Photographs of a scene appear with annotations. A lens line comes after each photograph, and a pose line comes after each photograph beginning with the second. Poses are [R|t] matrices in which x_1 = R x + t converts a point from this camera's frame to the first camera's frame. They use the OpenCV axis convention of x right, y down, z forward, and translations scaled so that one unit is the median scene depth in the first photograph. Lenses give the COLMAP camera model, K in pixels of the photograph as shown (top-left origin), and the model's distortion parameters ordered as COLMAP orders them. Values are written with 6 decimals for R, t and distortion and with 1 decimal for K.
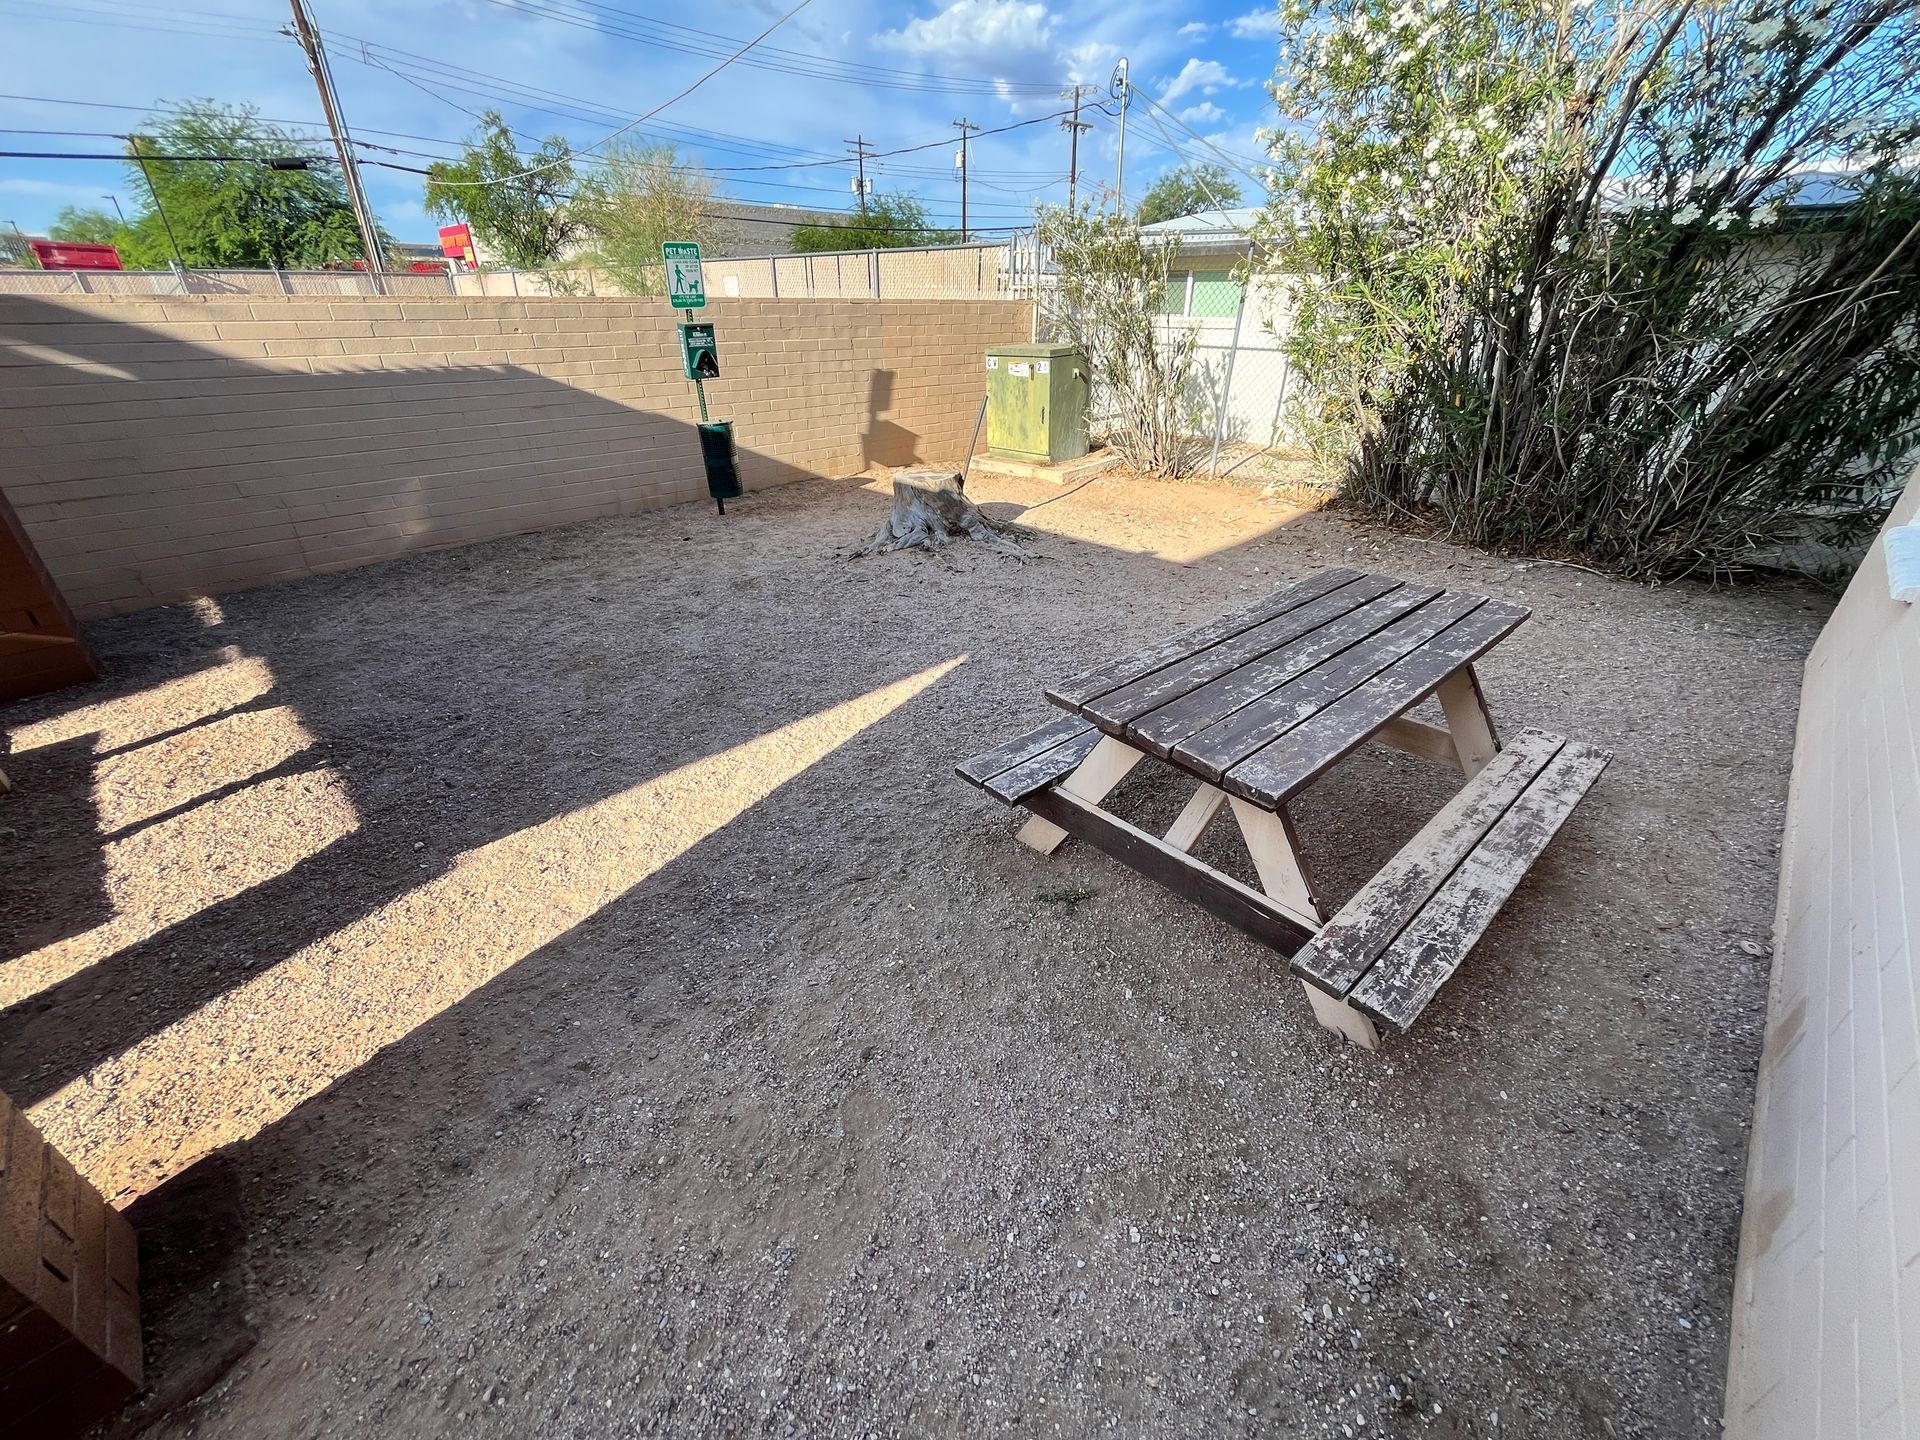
lens RADIAL K [[780.1, 0, 961.8], [0, 780.1, 720.8], [0, 0, 1]] dist [0.003502, 0.000191]
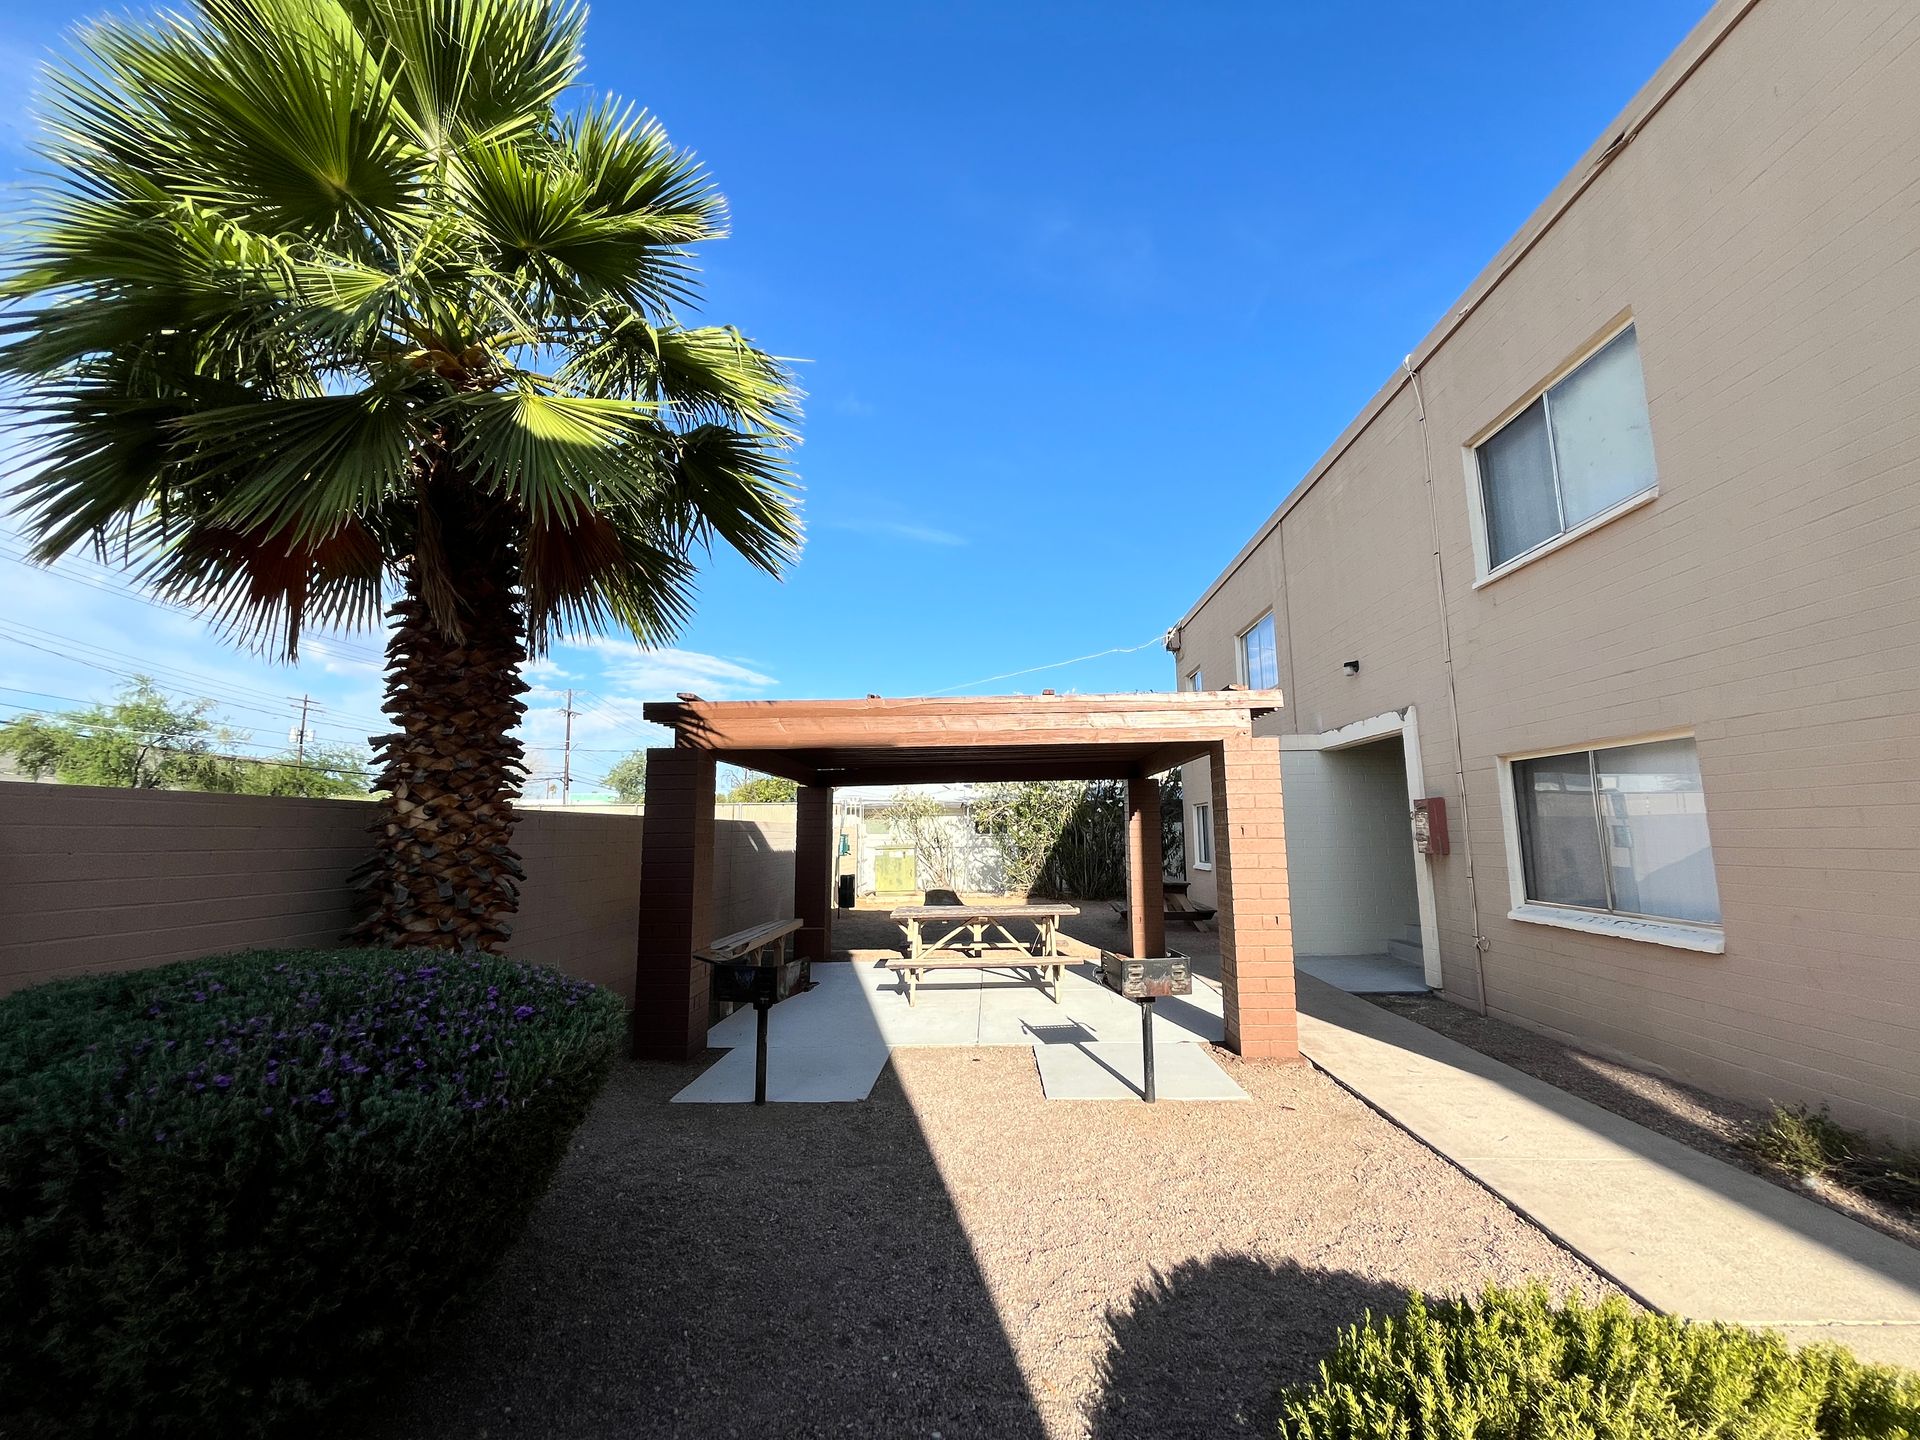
lens RADIAL K [[780.1, 0, 963.1], [0, 780.1, 714.0], [0, 0, 1]] dist [0.003502, 0.000191]
pose [[0.704375, 0.085785, 0.704626, -0.268196], [0.352586, 0.819266, -0.452202, 0.053627], [-0.616068, 0.566960, 0.546824, -0.100868]]
